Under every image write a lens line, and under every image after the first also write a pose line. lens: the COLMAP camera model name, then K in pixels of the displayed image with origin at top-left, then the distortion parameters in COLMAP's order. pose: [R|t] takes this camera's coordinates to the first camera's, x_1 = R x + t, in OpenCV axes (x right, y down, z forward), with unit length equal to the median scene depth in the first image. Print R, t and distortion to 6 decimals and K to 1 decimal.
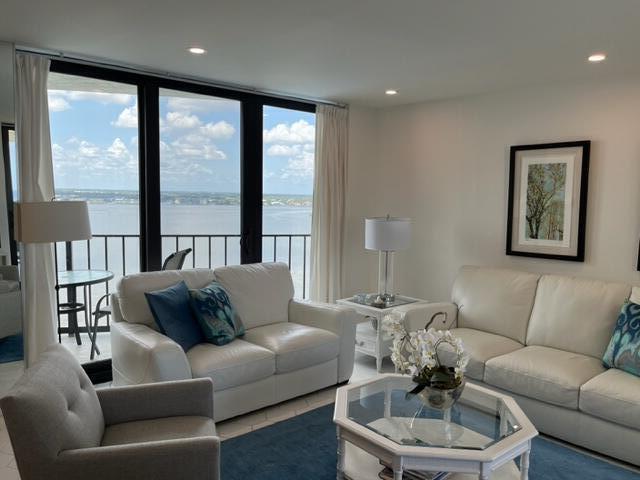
lens RADIAL K [[514.5, 0, 320.0], [0, 514.5, 240.0], [0, 0, 1]] dist [-0.011043, -0.005932]
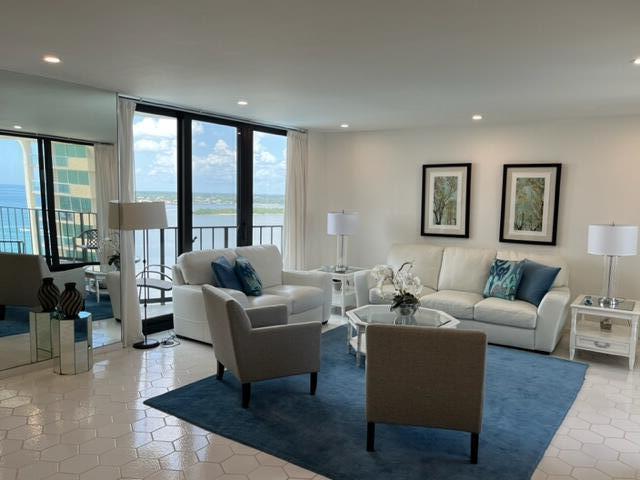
lens RADIAL K [[514.5, 0, 320.0], [0, 514.5, 240.0], [0, 0, 1]] dist [-0.011043, -0.005932]
pose [[0.969431, -0.020891, 0.244474, -0.315516], [0.019656, 0.999779, 0.007491, 0.025574], [-0.244576, -0.002457, 0.969627, -0.426734]]
